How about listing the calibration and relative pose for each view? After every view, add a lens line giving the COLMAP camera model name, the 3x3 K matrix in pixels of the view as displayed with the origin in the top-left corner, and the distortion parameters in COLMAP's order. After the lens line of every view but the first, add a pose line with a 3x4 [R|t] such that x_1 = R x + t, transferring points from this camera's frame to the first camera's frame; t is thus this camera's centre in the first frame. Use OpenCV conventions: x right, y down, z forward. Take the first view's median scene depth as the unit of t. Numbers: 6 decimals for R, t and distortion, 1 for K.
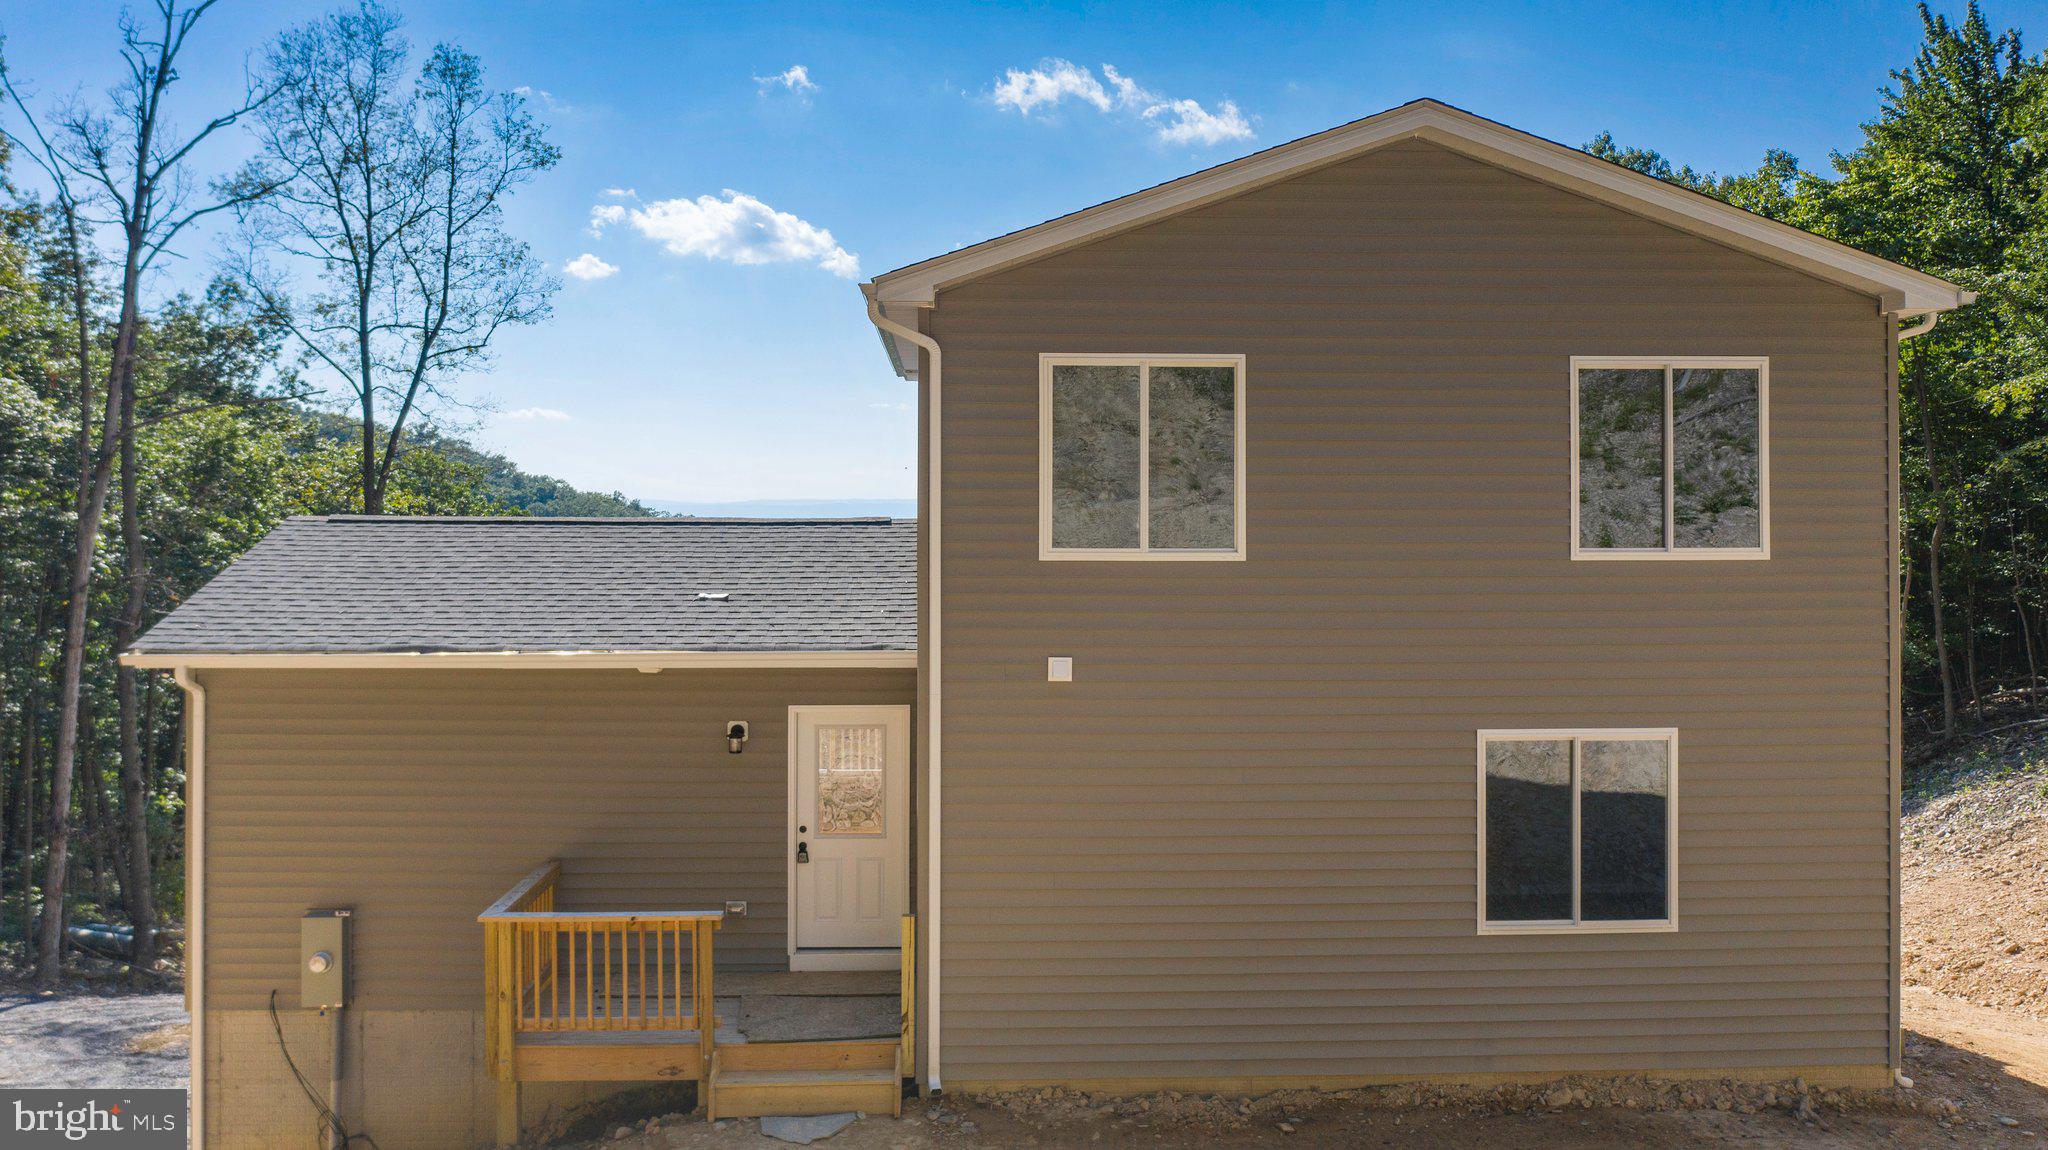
lens RADIAL K [[1701.4, 0, 1024.0], [0, 1701.4, 575.0], [0, 0, 1]] dist [-0.007662, -0.009394]
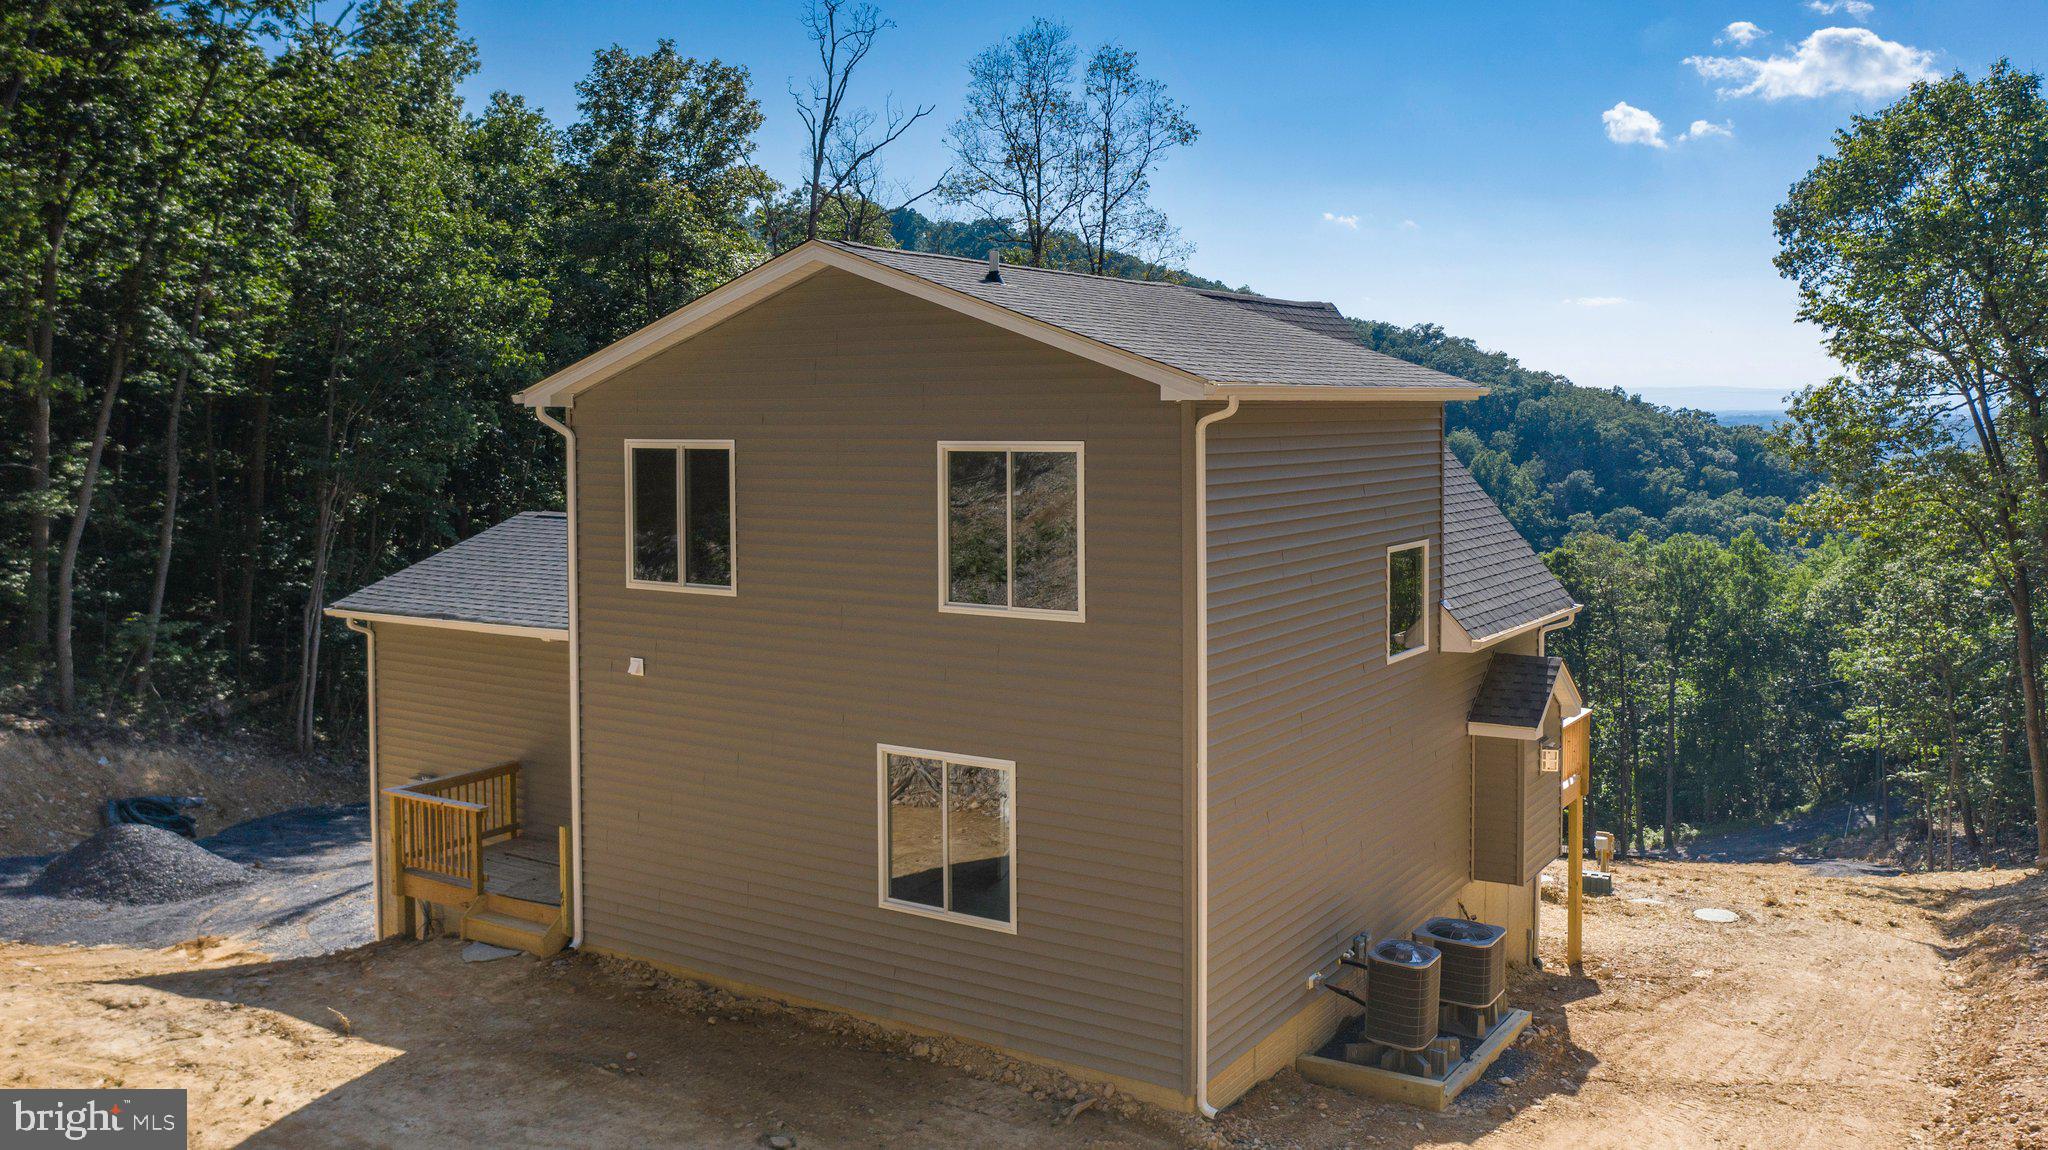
lens RADIAL K [[1701.4, 0, 1024.0], [0, 1701.4, 575.0], [0, 0, 1]] dist [-0.007662, -0.009394]
pose [[0.797756, 0.052210, -0.600715, 0.416051], [-0.009746, 0.997231, 0.073729, -0.047259], [0.602901, -0.052963, 0.796056, 0.032296]]
